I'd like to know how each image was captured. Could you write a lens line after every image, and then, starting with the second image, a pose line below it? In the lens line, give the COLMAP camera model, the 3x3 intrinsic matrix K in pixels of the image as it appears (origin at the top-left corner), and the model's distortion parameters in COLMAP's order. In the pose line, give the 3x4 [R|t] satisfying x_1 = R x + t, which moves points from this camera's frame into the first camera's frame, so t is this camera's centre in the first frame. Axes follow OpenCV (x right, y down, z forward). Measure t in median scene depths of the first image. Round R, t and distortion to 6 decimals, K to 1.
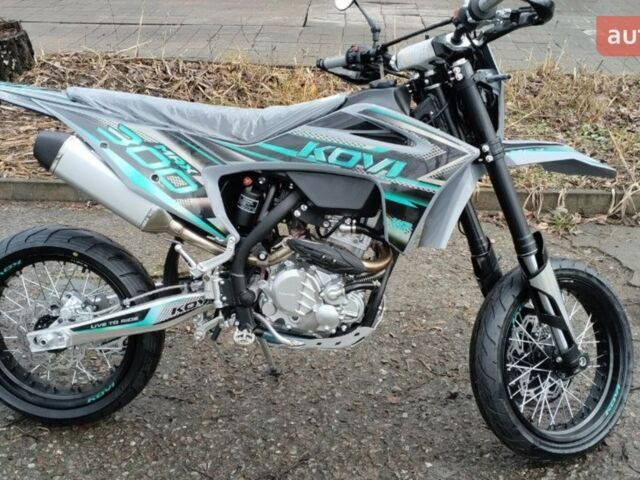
lens RADIAL K [[905.0, 0, 320.0], [0, 905.0, 240.0], [0, 0, 1]] dist [0.077125, 0.009431]
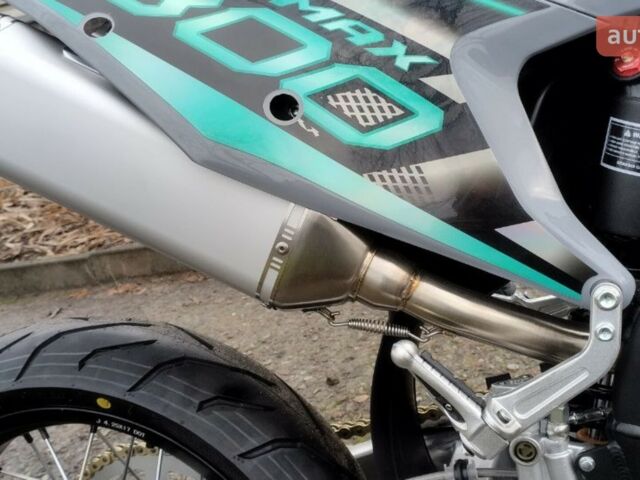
lens RADIAL K [[905.0, 0, 320.0], [0, 905.0, 240.0], [0, 0, 1]] dist [0.077125, 0.009431]
pose [[0.956292, -0.148957, -0.251629, -0.104147], [0.133684, 0.988041, -0.076838, -0.006844], [0.260065, 0.039841, 0.964769, 0.709046]]
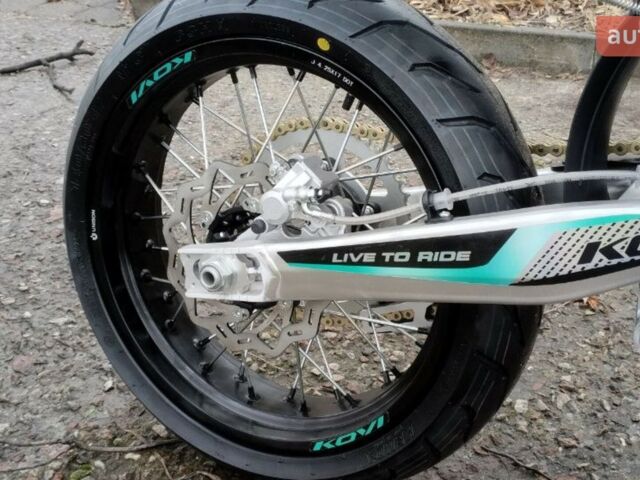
lens RADIAL K [[905.0, 0, 320.0], [0, 905.0, 240.0], [0, 0, 1]] dist [0.077125, 0.009431]
pose [[0.914806, 0.159410, -0.371104, -0.130692], [-0.134110, 0.986574, 0.093196, 0.057855], [0.380978, -0.035488, 0.923903, 0.683658]]
